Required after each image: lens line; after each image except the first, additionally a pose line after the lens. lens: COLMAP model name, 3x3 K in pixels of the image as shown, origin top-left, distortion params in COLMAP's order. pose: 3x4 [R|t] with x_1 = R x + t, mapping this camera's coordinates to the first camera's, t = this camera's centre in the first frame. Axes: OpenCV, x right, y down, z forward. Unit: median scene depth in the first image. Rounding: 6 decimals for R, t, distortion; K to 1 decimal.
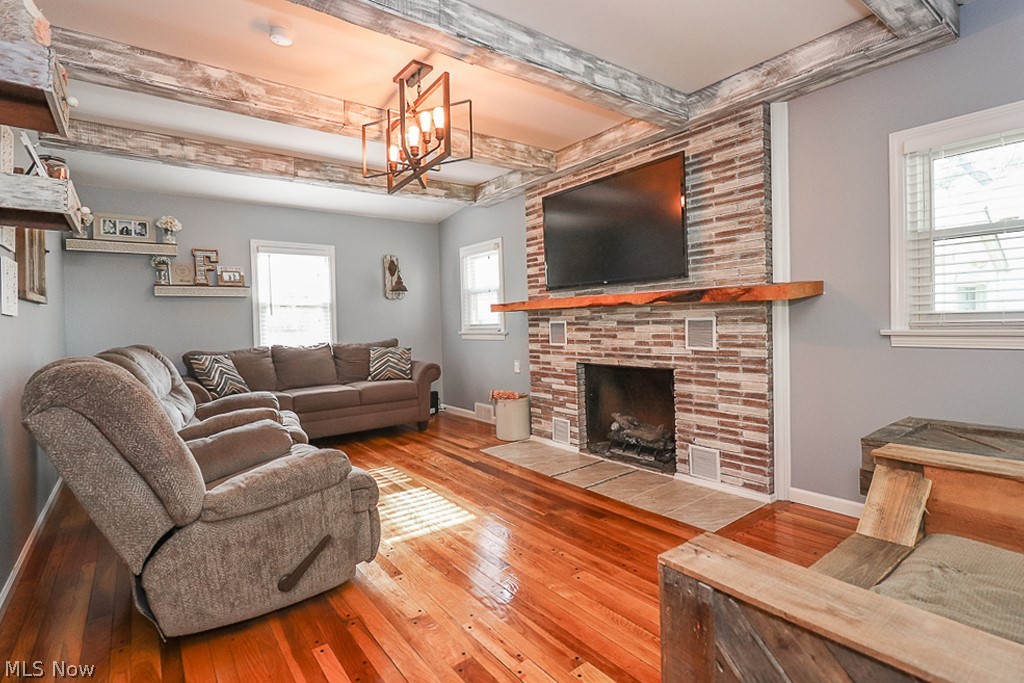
lens RADIAL K [[486.7, 0, 500.7], [0, 486.7, 326.1], [0, 0, 1]] dist [0.001427, -0.000192]
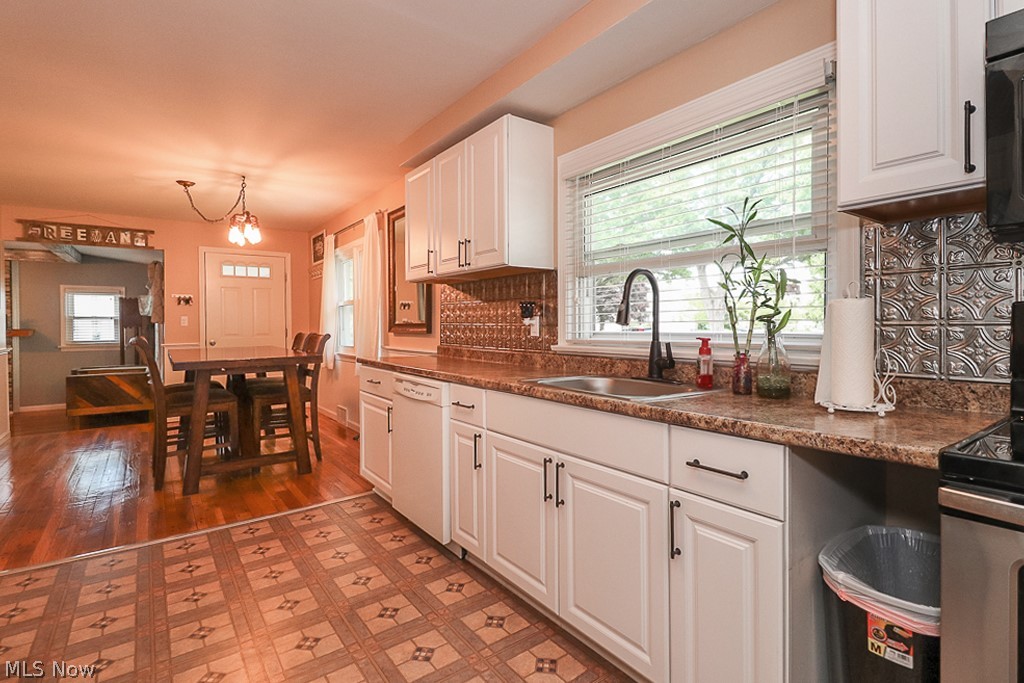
lens RADIAL K [[497.0, 0, 509.7], [0, 497.0, 327.8], [0, 0, 1]] dist [-0.000019, -0.002119]
pose [[0.006252, 0.012769, 0.999899, -1.754821], [0.014108, 0.999818, -0.012856, -0.022487], [-0.999881, 0.014187, 0.006071, -1.413855]]
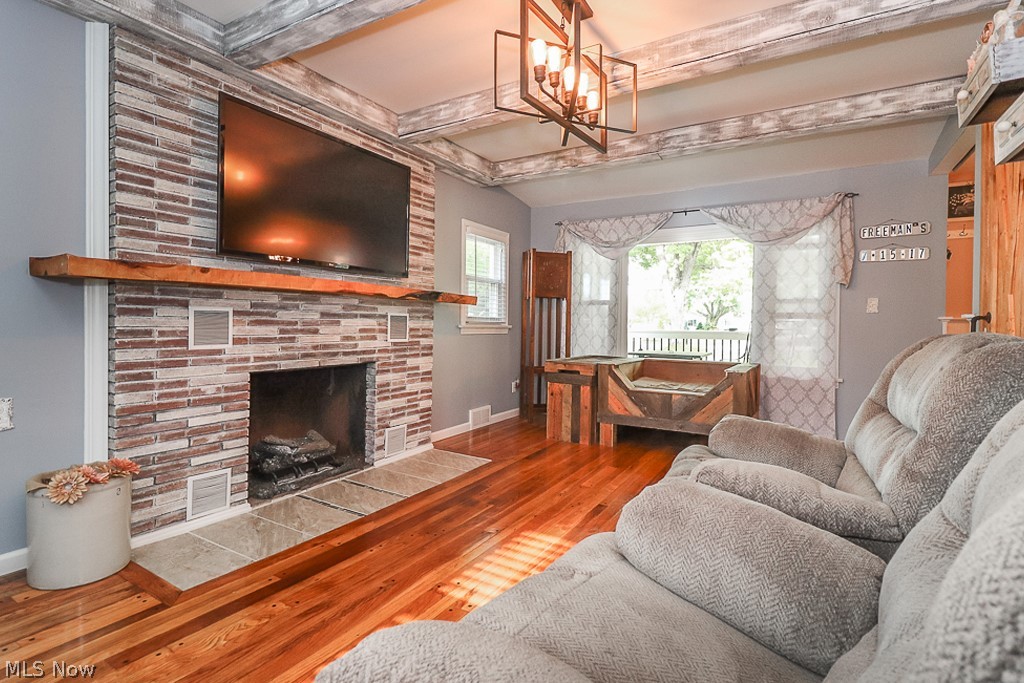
lens RADIAL K [[497.0, 0, 509.7], [0, 497.0, 327.8], [0, 0, 1]] dist [-0.000019, -0.002119]
pose [[-0.382279, 0.013703, 0.923945, -0.723795], [0.006887, 0.999905, -0.011980, 0.030269], [-0.924021, 0.001784, -0.382337, 1.129530]]
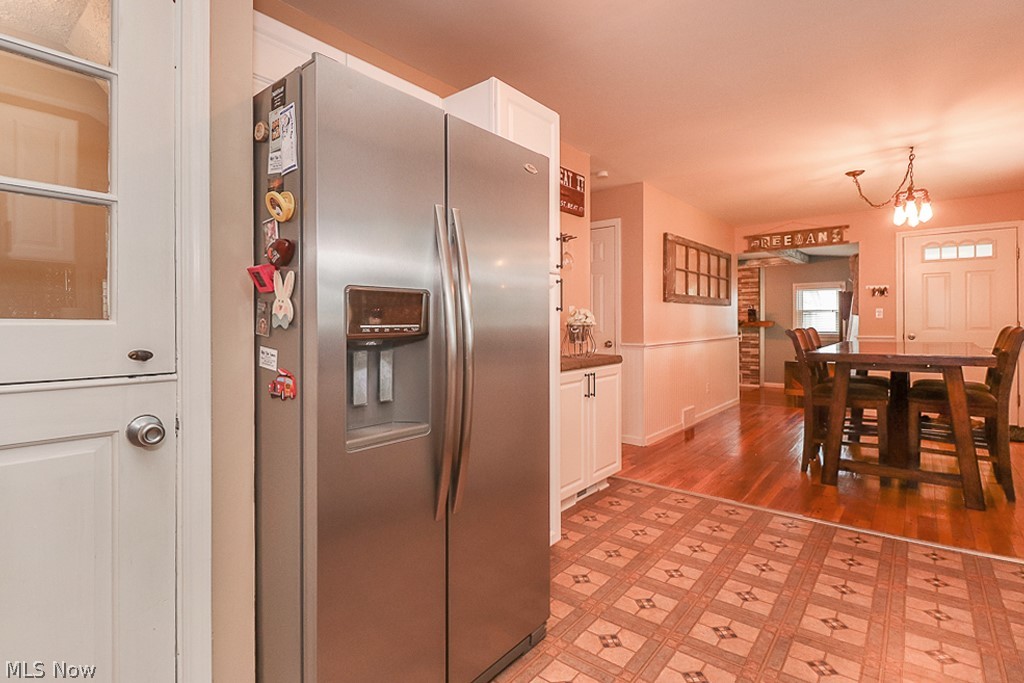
lens RADIAL K [[483.4, 0, 487.8], [0, 483.4, 330.4], [0, 0, 1]] dist [-0.028046, 0.000180]
pose [[0.979459, 0.007379, 0.201507, -1.639464], [-0.008679, 0.999947, 0.005568, -0.023183], [-0.201455, -0.007203, 0.979471, -1.562673]]
